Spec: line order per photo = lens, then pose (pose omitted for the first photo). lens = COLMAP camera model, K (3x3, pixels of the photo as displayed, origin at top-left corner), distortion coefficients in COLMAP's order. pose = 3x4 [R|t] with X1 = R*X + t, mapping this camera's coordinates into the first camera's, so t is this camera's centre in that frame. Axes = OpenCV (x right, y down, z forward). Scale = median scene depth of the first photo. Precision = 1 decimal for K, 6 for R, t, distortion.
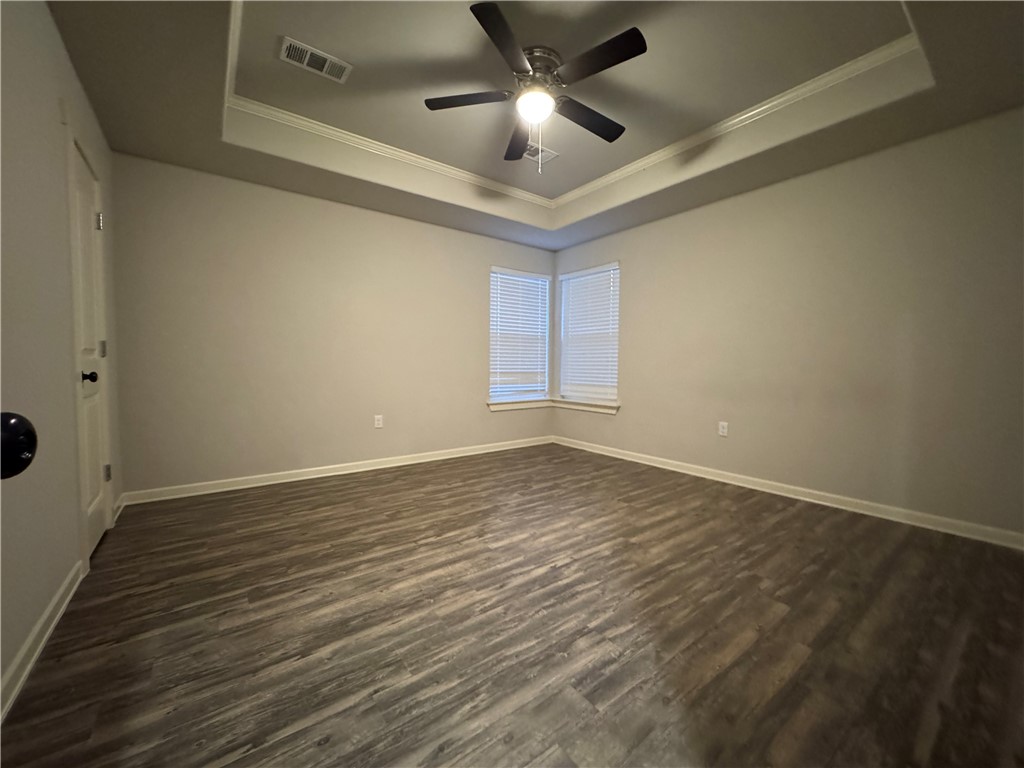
lens RADIAL K [[406.1, 0, 514.0], [0, 406.1, 383.2], [0, 0, 1]] dist [-0.002089, 0.000502]
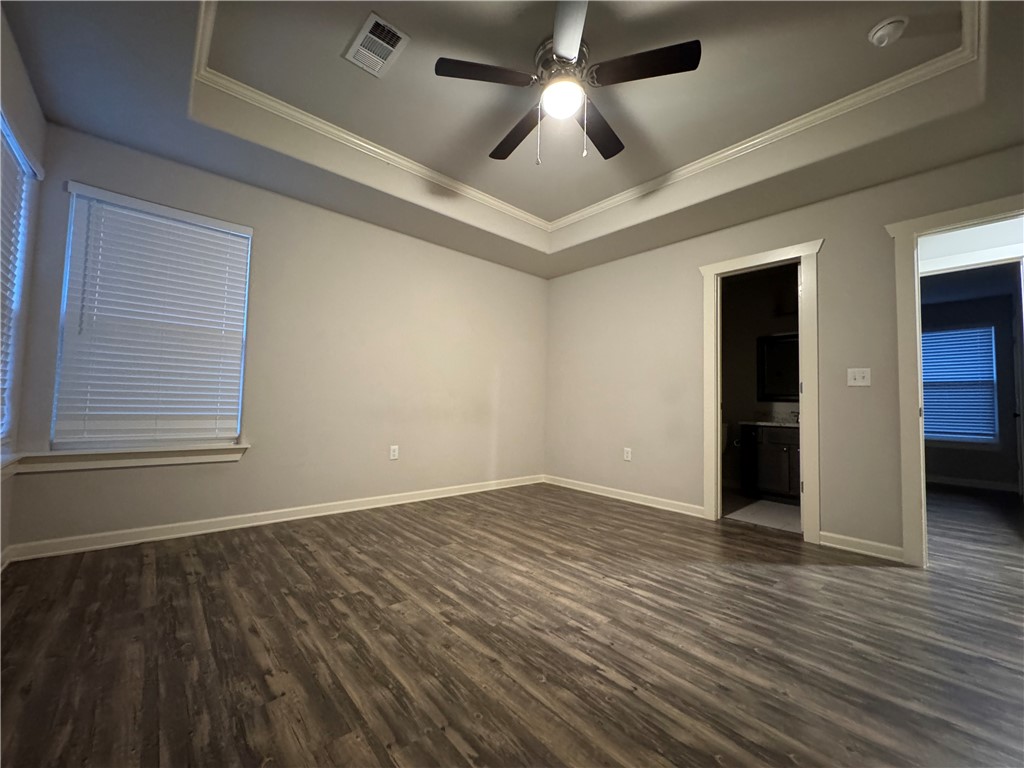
lens RADIAL K [[406.1, 0, 507.8], [0, 406.1, 386.1], [0, 0, 1]] dist [-0.002089, 0.000502]
pose [[-0.065763, 0.033445, 0.997275, -0.798460], [0.016508, 0.999338, -0.032426, -0.024167], [-0.997699, 0.014331, -0.066271, 1.176268]]
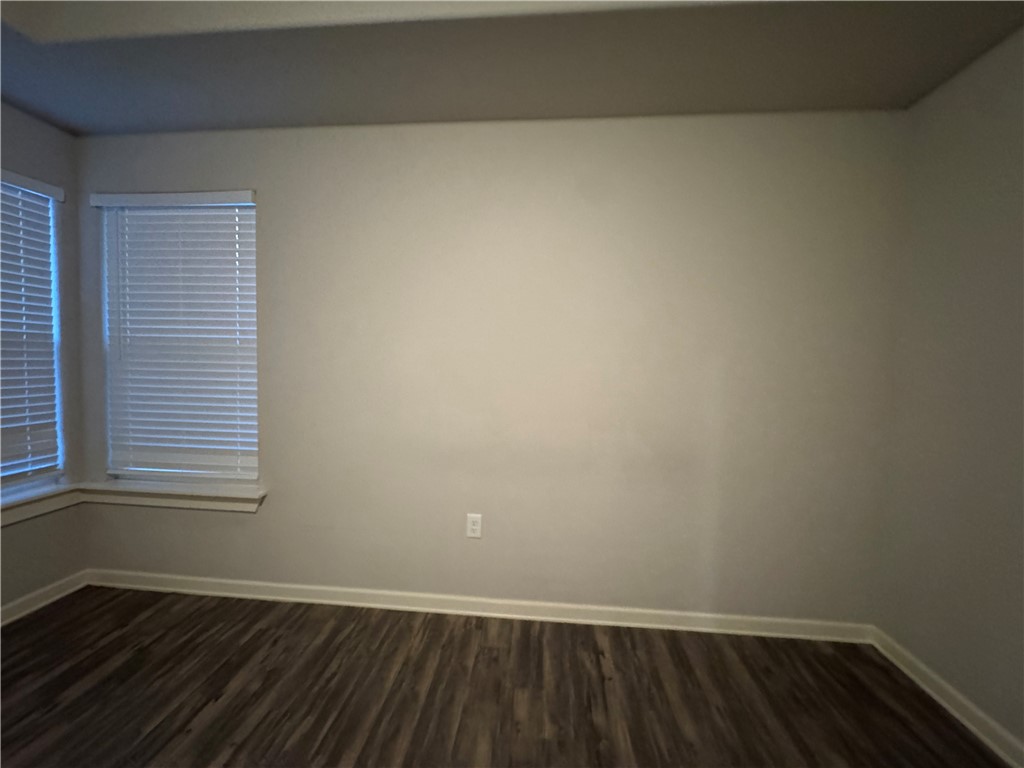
lens RADIAL K [[406.1, 0, 510.2], [0, 406.1, 384.1], [0, 0, 1]] dist [-0.002089, 0.000502]
pose [[0.671991, -0.031880, 0.739873, 0.190761], [0.017958, 0.999481, 0.026756, -0.156279], [-0.740341, -0.004693, 0.672215, 0.862664]]
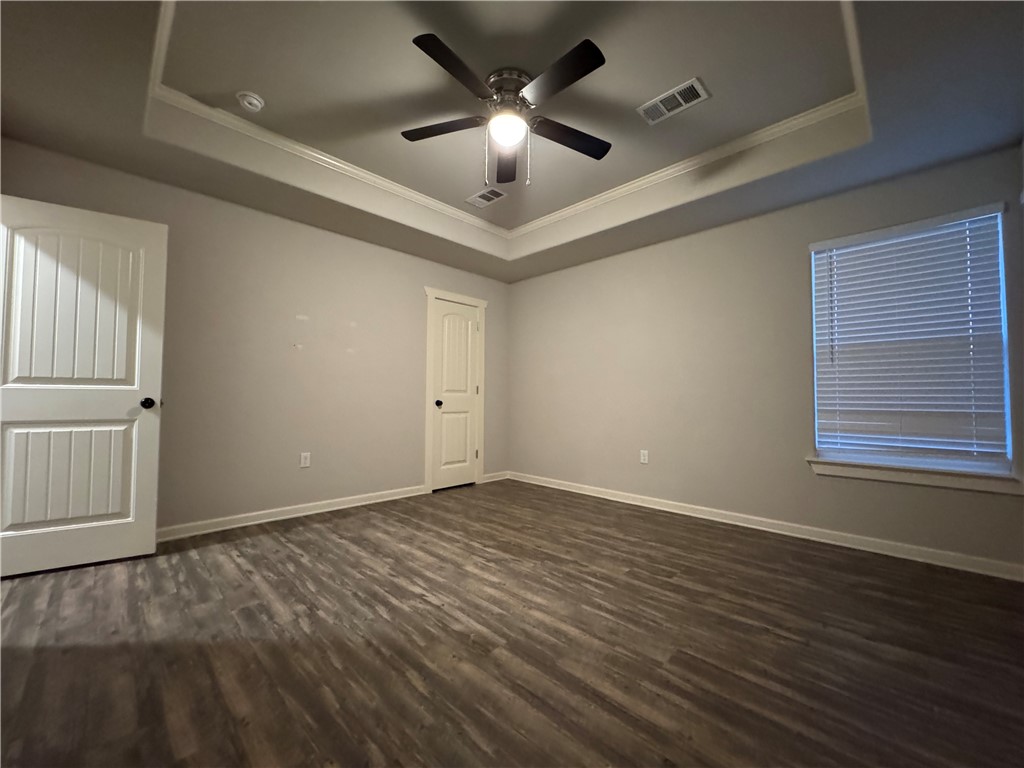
lens RADIAL K [[406.1, 0, 513.9], [0, 406.1, 386.1], [0, 0, 1]] dist [-0.002089, 0.000502]
pose [[0.149352, -0.038310, -0.988042, 0.978369], [-0.051447, 0.997595, -0.046457, -0.023479], [0.987445, 0.057770, 0.147022, 0.896560]]
